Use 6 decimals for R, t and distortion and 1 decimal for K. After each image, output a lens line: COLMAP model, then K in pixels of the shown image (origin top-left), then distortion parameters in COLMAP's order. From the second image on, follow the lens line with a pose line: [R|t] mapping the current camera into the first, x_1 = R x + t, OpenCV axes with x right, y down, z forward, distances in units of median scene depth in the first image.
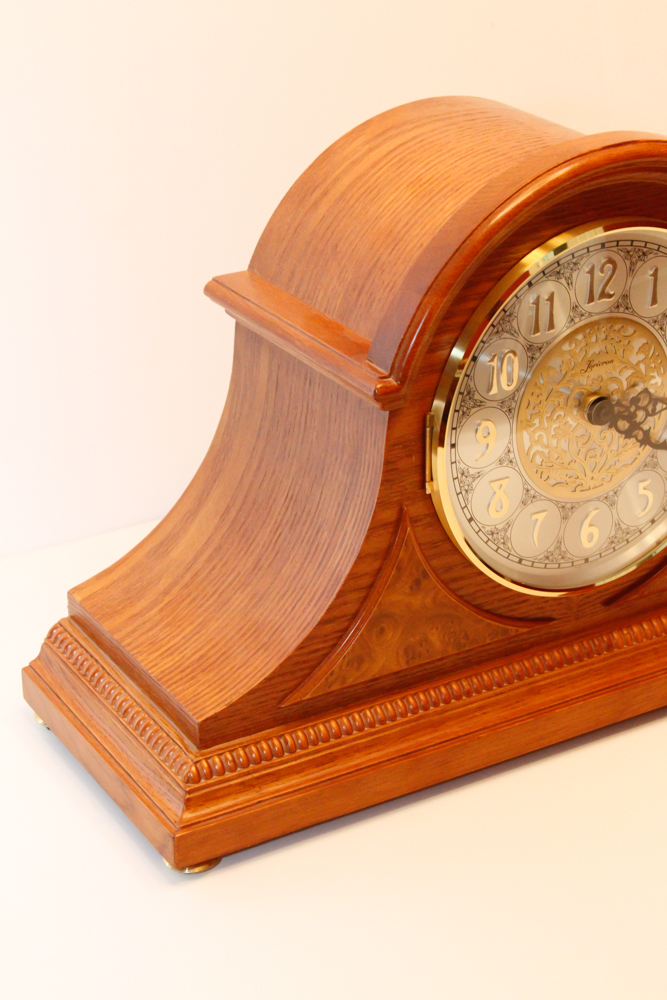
lens RADIAL K [[1987.8, 0, 335.6], [0, 1987.8, 499.5], [0, 0, 1]] dist [-0.015051, 0.000000]
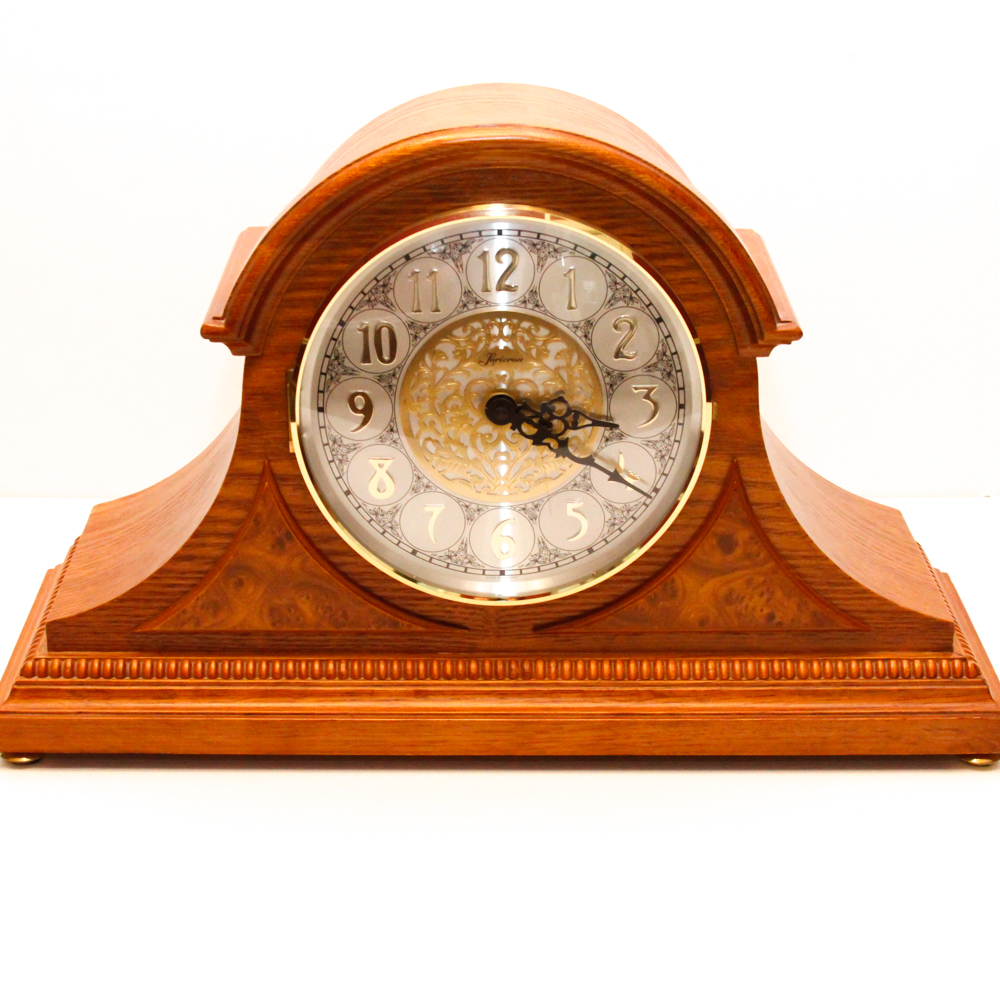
lens RADIAL K [[2292.7, 0, 499.1], [0, 2292.7, 504.2], [0, 0, 1]] dist [-0.133082, 0.000000]
pose [[0.859970, 0.188114, -0.474410, 0.666658], [-0.218510, 0.975792, -0.009173, 0.009762], [0.461199, 0.111552, 0.880256, 0.044200]]
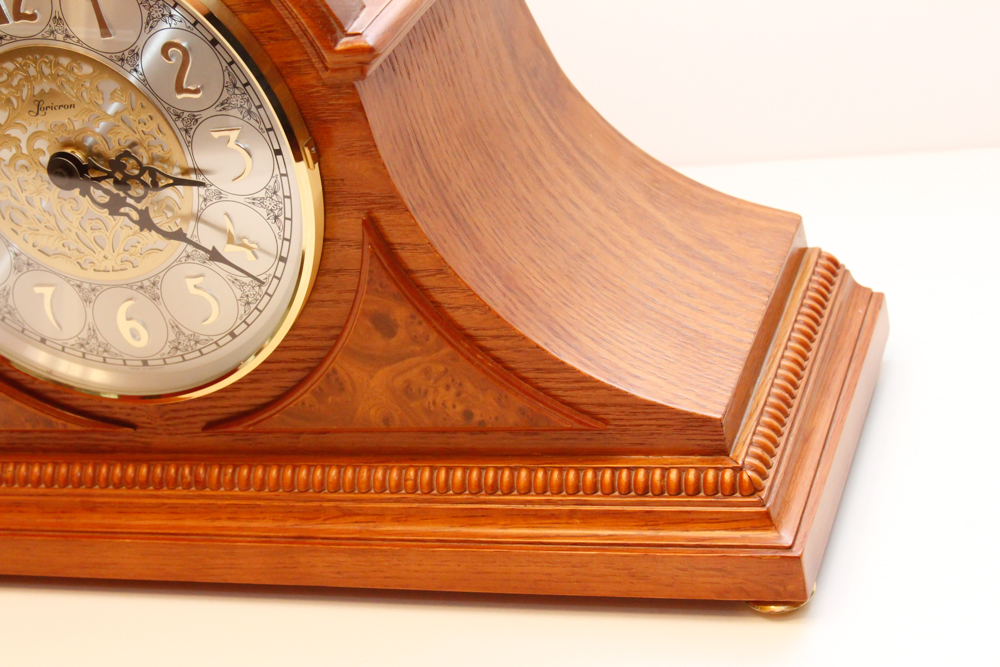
lens RADIAL K [[1987.8, 0, 504.6], [0, 1987.8, 337.2], [0, 0, 1]] dist [-0.015051, 0.000000]
pose [[0.629052, 0.254950, -0.734367, 0.795714], [-0.124536, 0.965539, 0.228530, -0.174324], [0.767323, -0.052302, 0.639124, 0.661703]]
